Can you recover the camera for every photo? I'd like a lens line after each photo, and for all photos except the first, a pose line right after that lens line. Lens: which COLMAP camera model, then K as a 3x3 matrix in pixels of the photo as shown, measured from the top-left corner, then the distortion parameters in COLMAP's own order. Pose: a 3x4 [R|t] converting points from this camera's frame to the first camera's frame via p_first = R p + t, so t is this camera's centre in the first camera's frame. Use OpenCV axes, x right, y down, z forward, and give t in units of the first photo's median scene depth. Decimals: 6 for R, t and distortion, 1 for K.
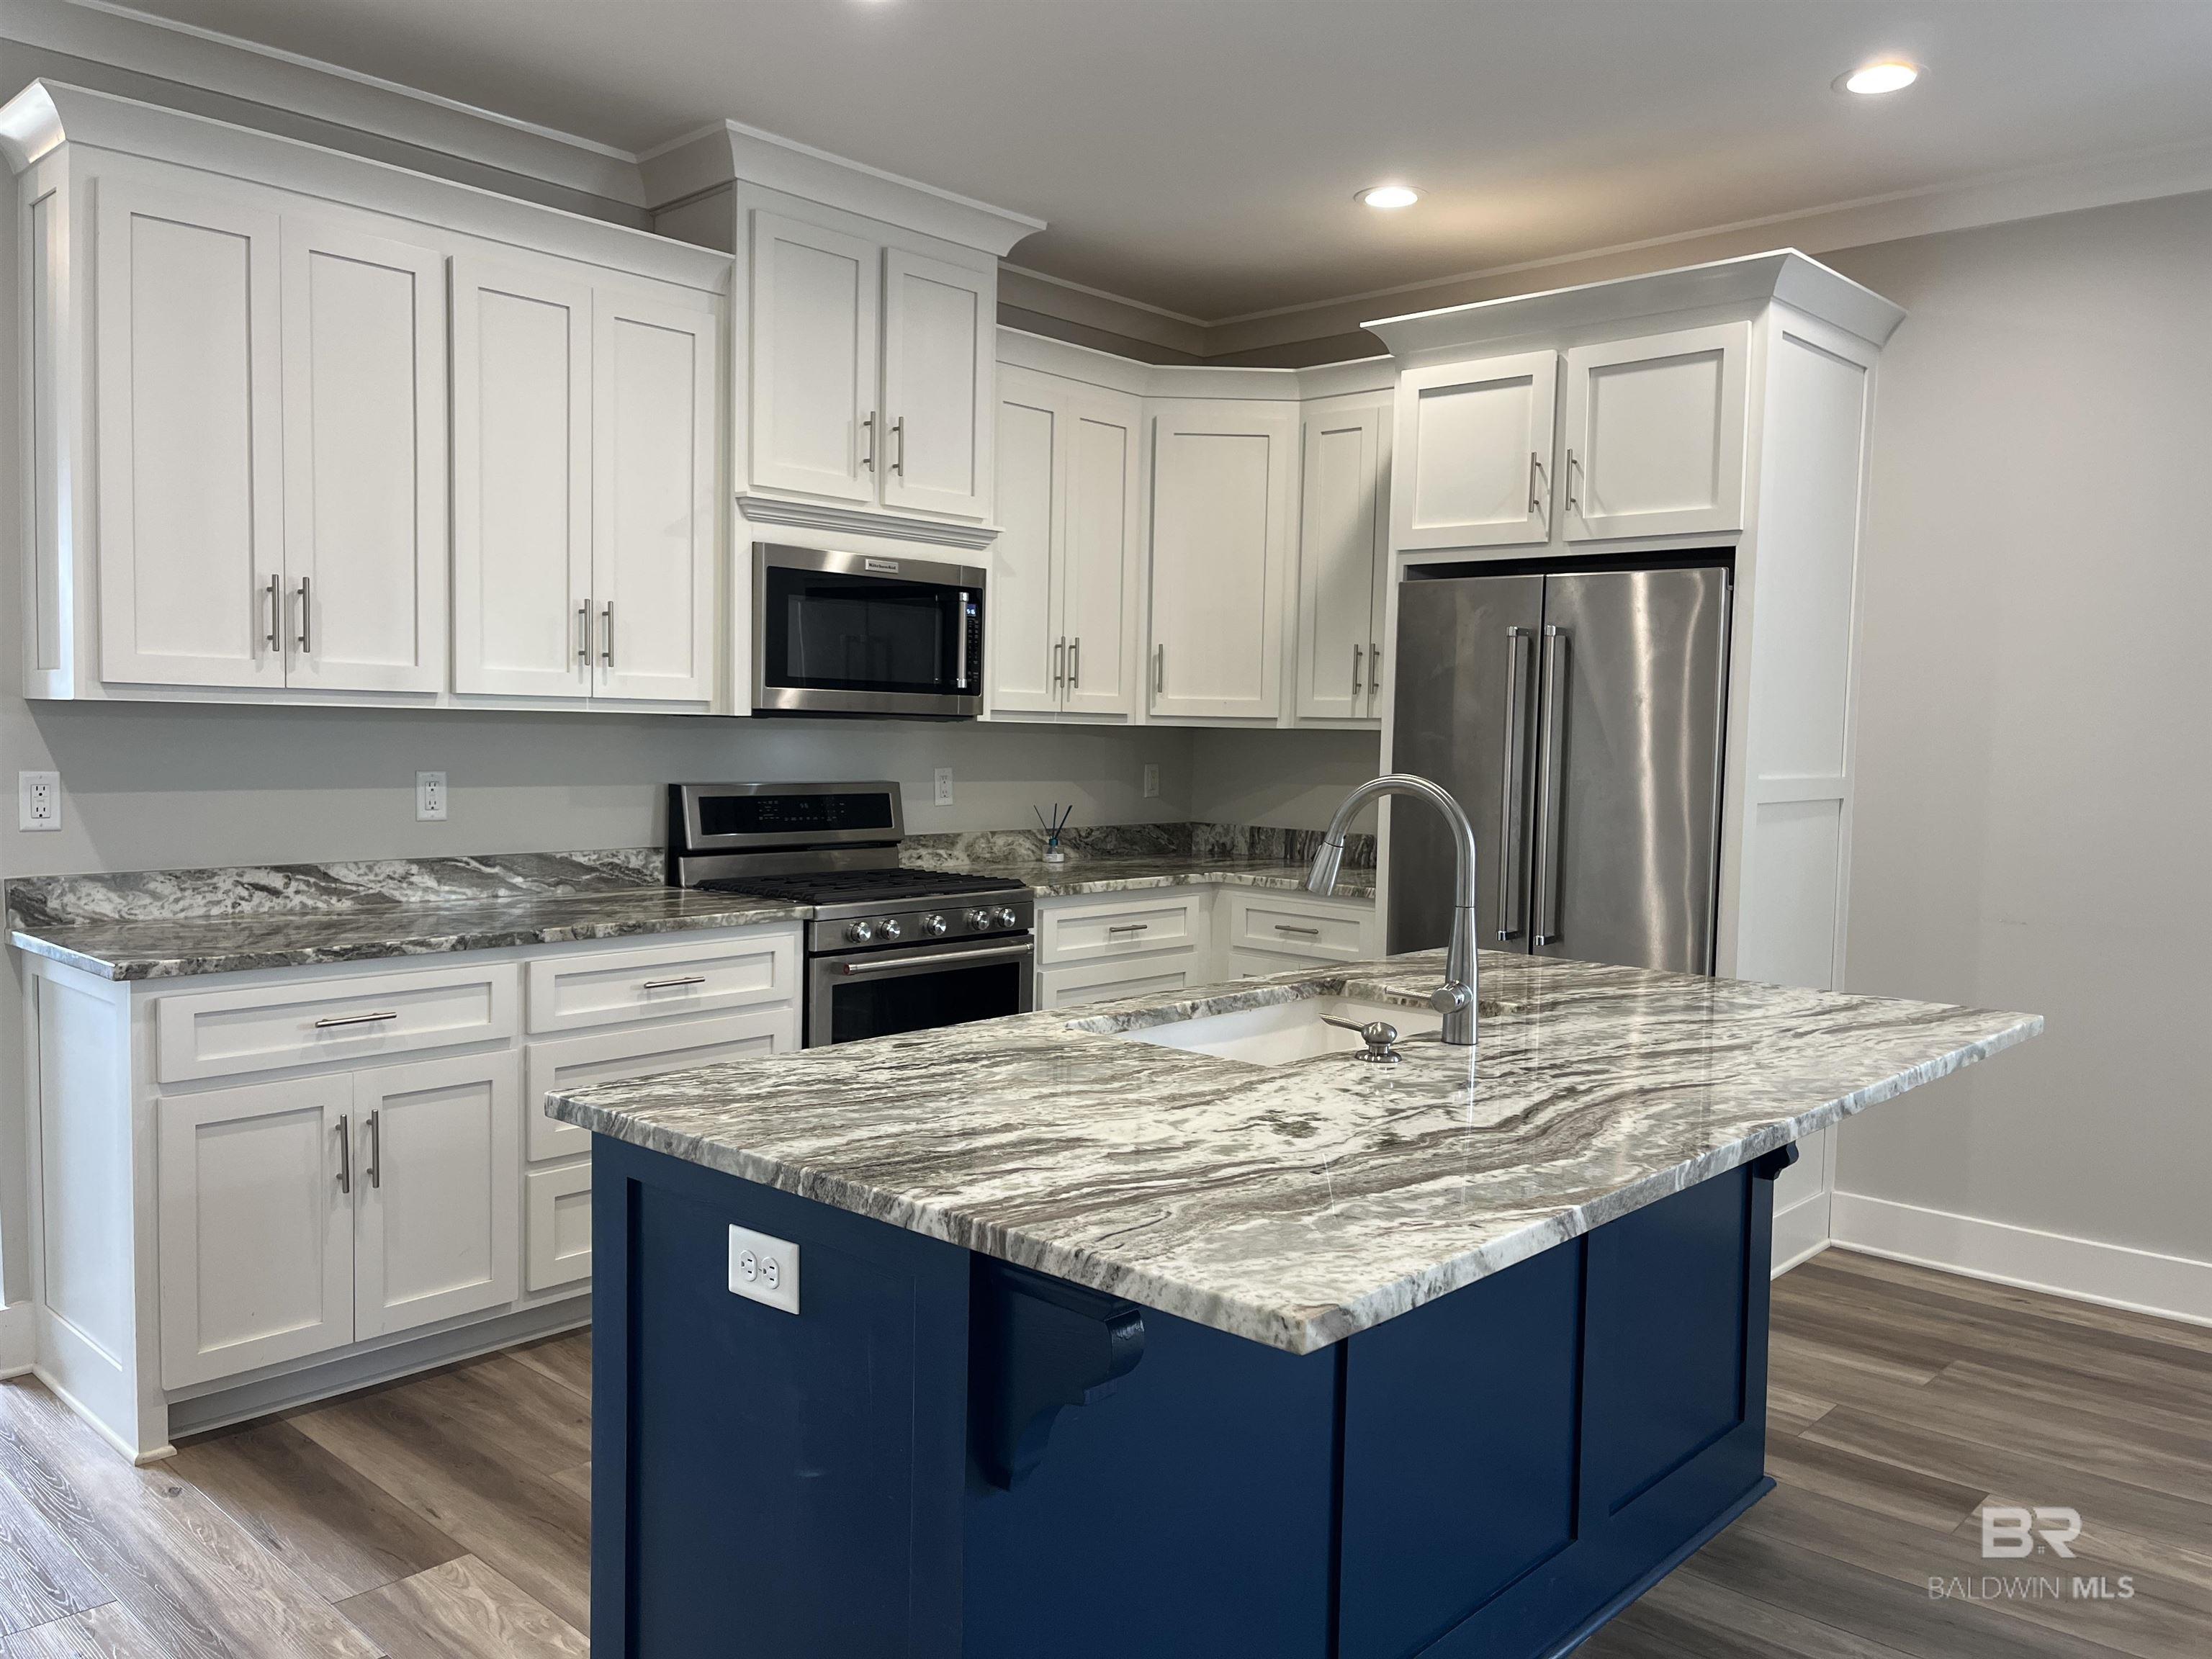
lens RADIAL K [[1665.7, 0, 1104.2], [0, 1665.7, 832.6], [0, 0, 1]] dist [0.020925, -0.017826]
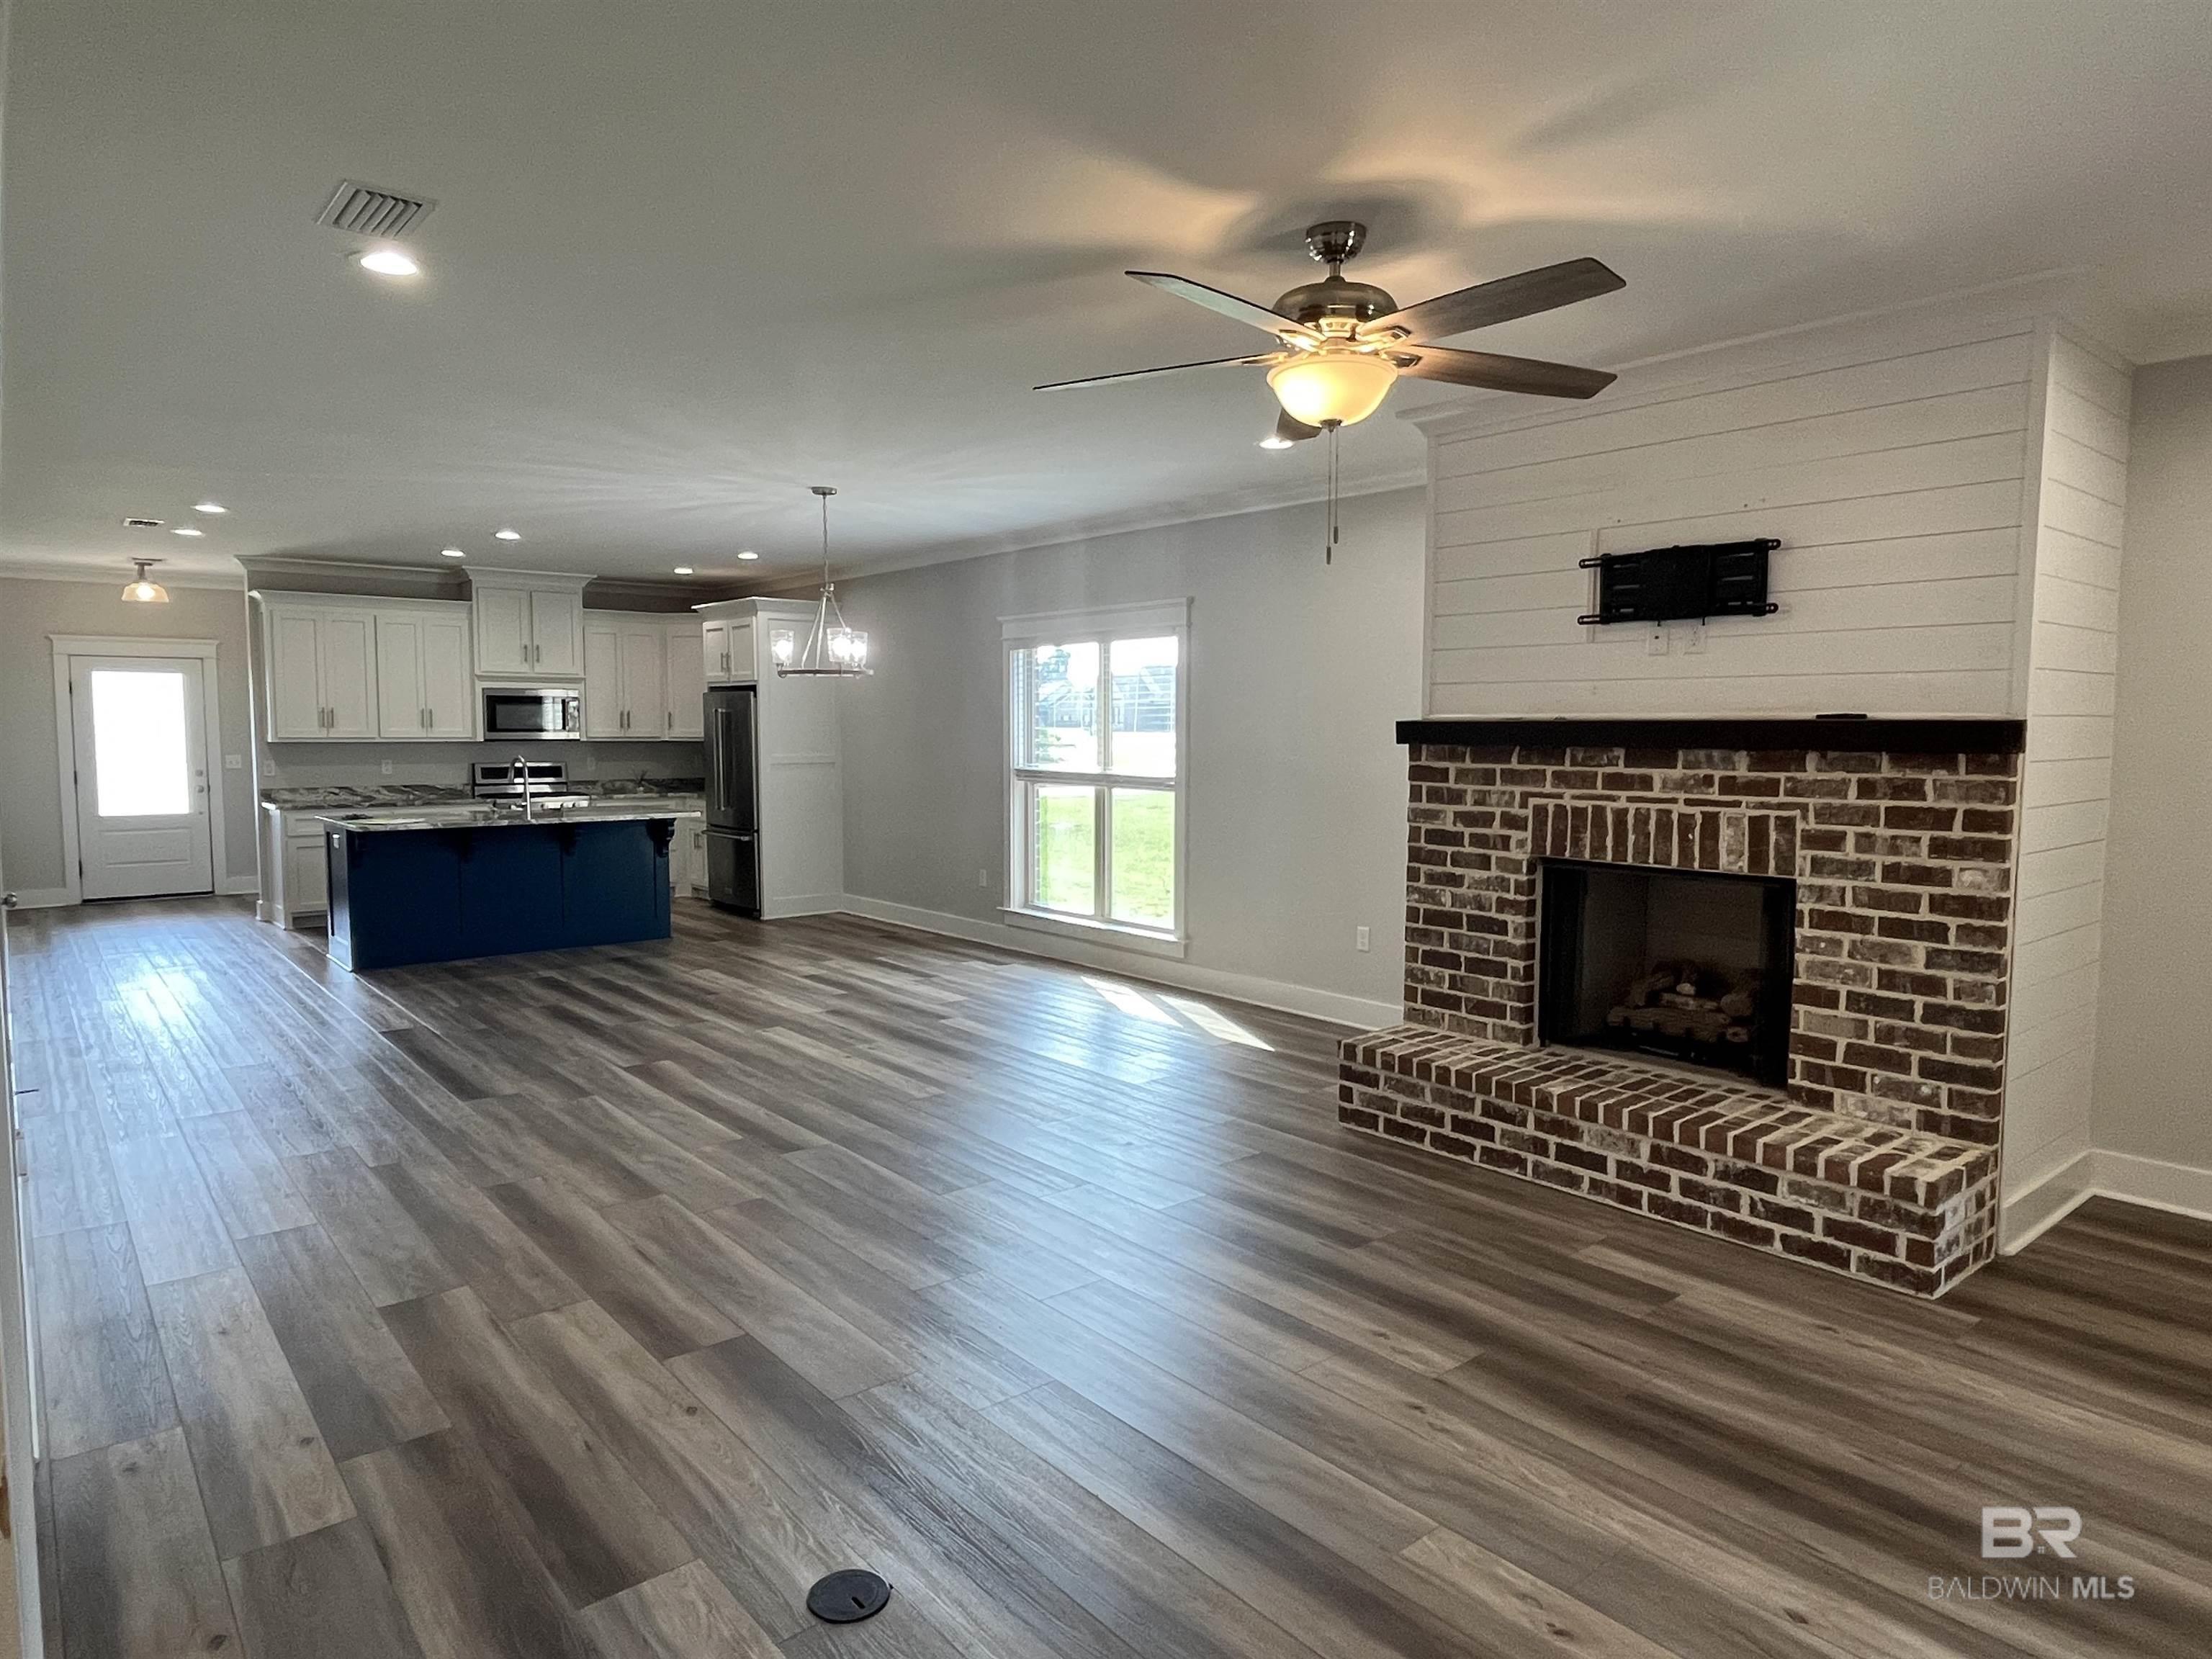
lens RADIAL K [[1324.8, 0, 1107.0], [0, 1324.8, 825.8], [0, 0, 1]] dist [-0.009898, -0.001859]
pose [[0.992615, -0.006416, -0.121137, 1.320066], [0.007872, 0.999902, 0.011549, 0.074533], [0.121051, -0.012418, 0.992569, -1.425281]]
